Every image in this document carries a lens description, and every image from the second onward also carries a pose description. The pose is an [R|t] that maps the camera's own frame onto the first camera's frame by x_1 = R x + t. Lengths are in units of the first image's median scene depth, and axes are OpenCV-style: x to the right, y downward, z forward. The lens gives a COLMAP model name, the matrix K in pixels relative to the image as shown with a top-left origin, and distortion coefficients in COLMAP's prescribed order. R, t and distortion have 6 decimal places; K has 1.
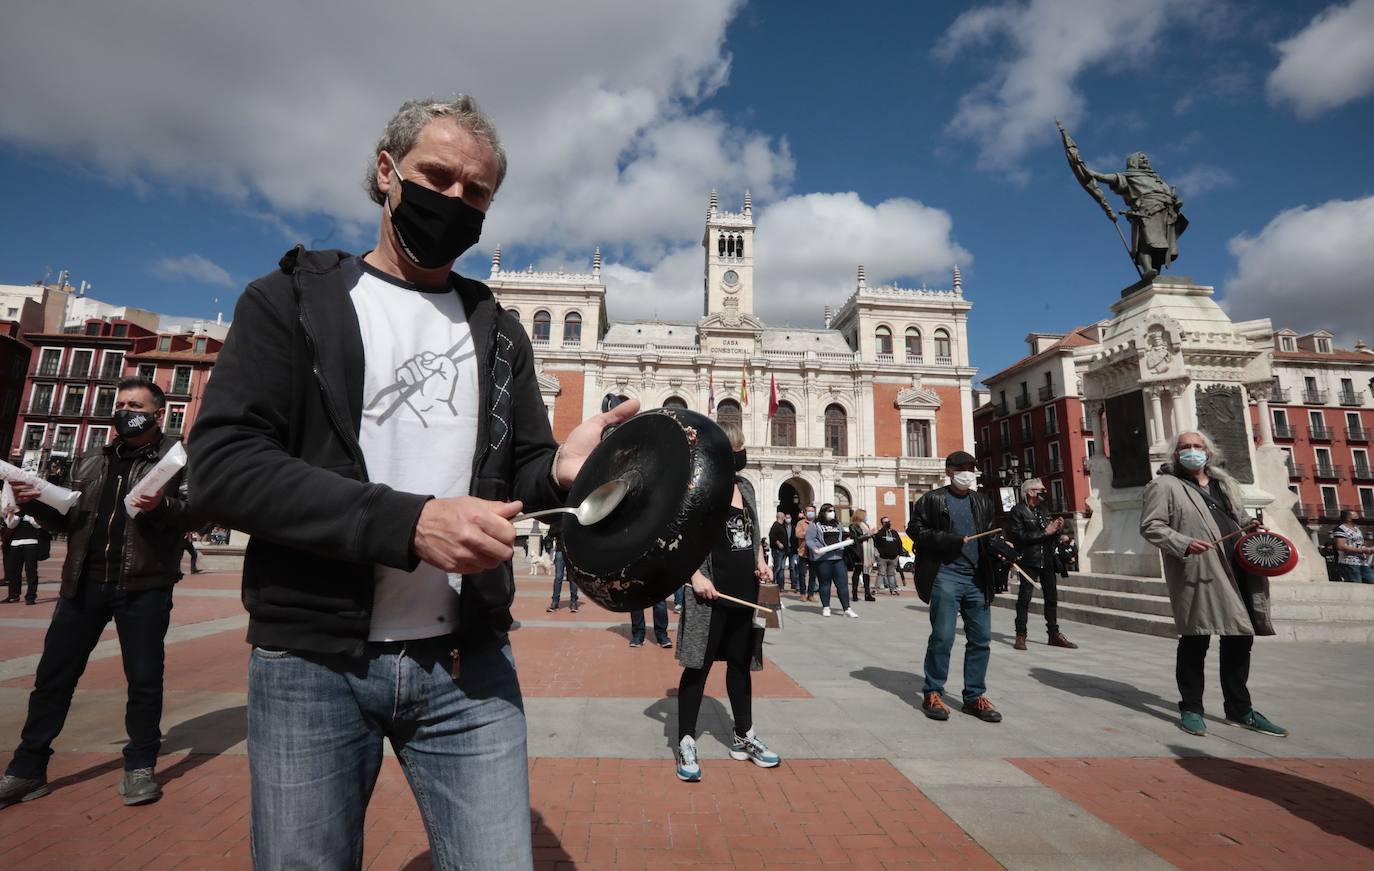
lens RADIAL K [[675.3, 0, 669.5], [0, 675.3, 403.5], [0, 0, 1]] dist [-0.061044, 0.028504]
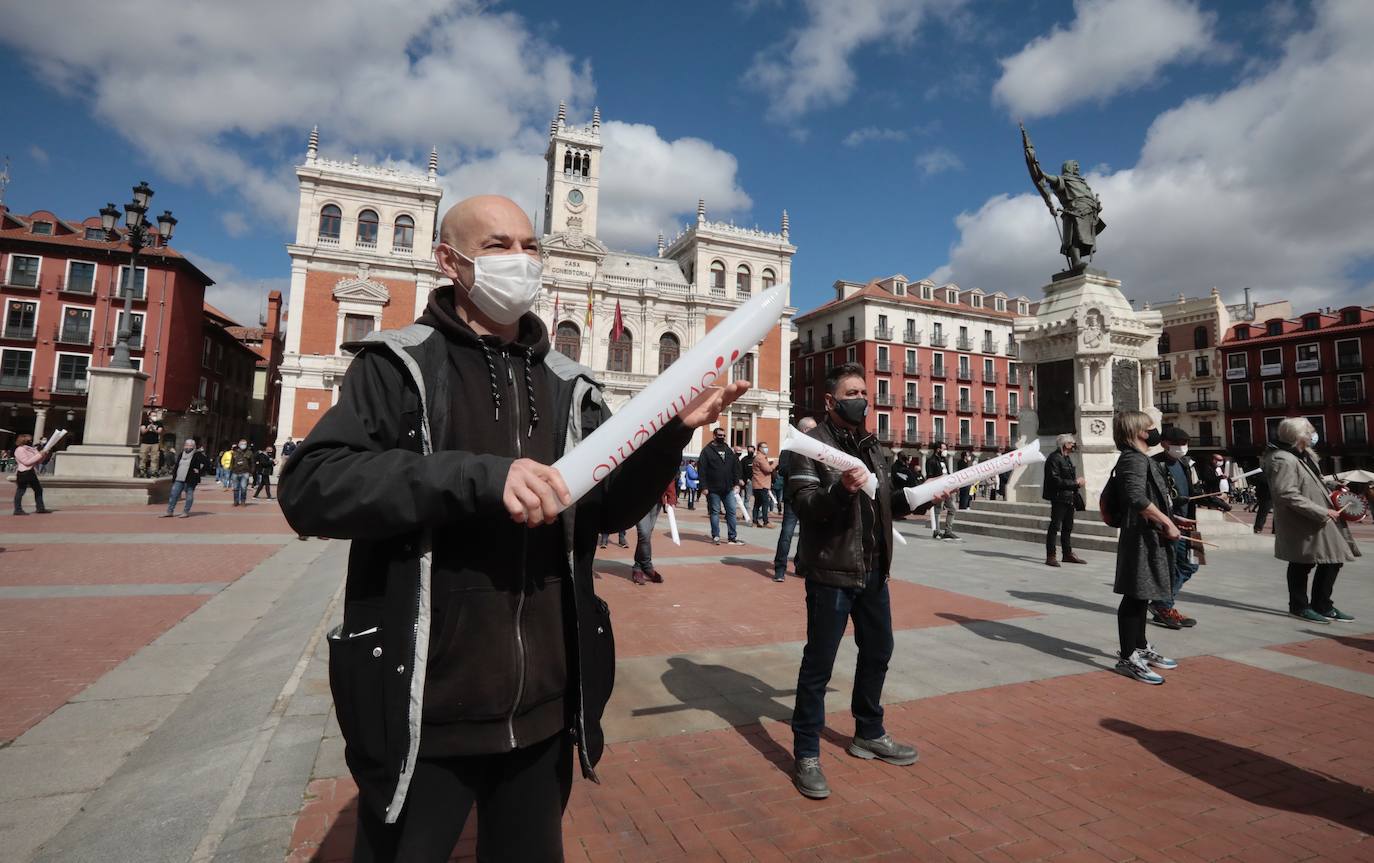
lens RADIAL K [[676.4, 0, 669.5], [0, 676.4, 397.3], [0, 0, 1]] dist [-0.072041, 0.039289]
pose [[0.949137, 0.033791, 0.313045, -0.076853], [-0.068004, 0.992759, 0.099022, -0.003982], [-0.307432, -0.115274, 0.944562, 0.006899]]
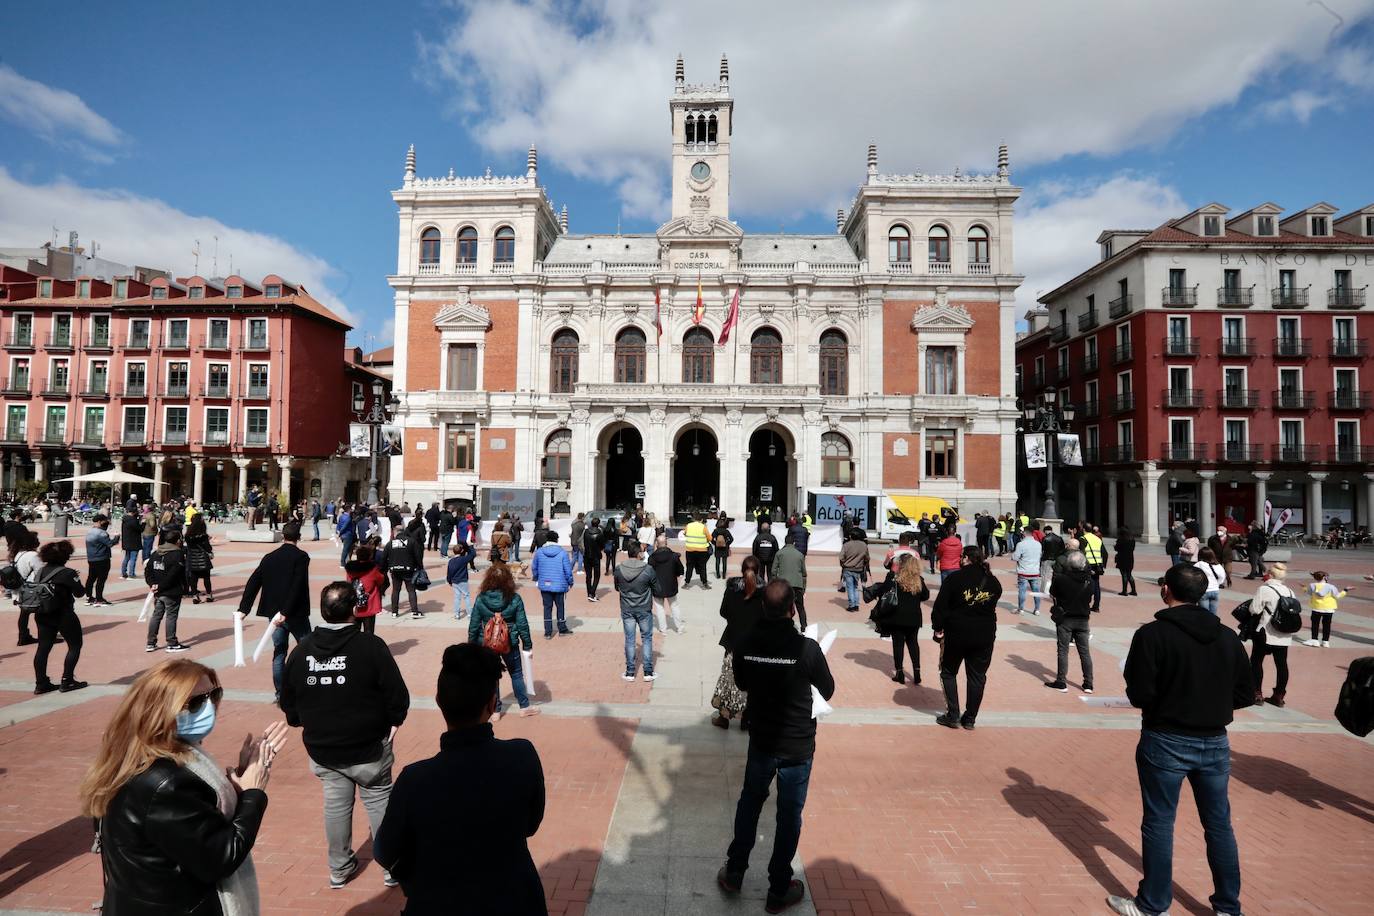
lens RADIAL K [[652.1, 0, 687.0], [0, 652.1, 458.0], [0, 0, 1]] dist [-0.053554, 0.024456]
pose [[0.995182, -0.017308, -0.096508, 0.146829], [0.032556, 0.986783, 0.158741, 0.023663], [0.092485, -0.161118, 0.982592, 0.213643]]
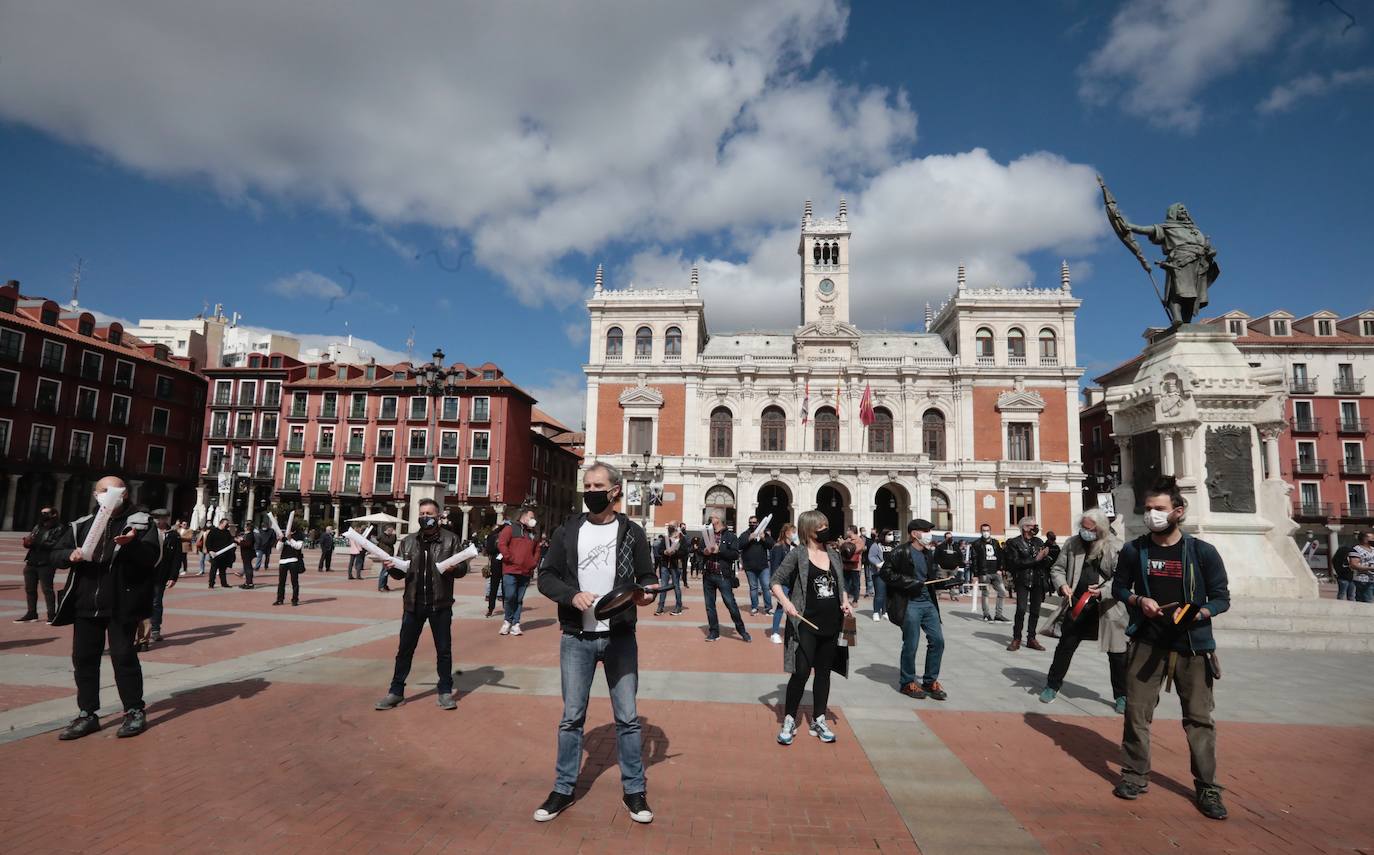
lens RADIAL K [[674.7, 0, 681.2], [0, 674.7, 460.1], [0, 0, 1]] dist [-0.056175, 0.029682]
pose [[0.990120, -0.016982, -0.139189, 0.011006], [0.028691, 0.996174, 0.082554, -0.016258], [0.137254, -0.085732, 0.986819, -0.045538]]
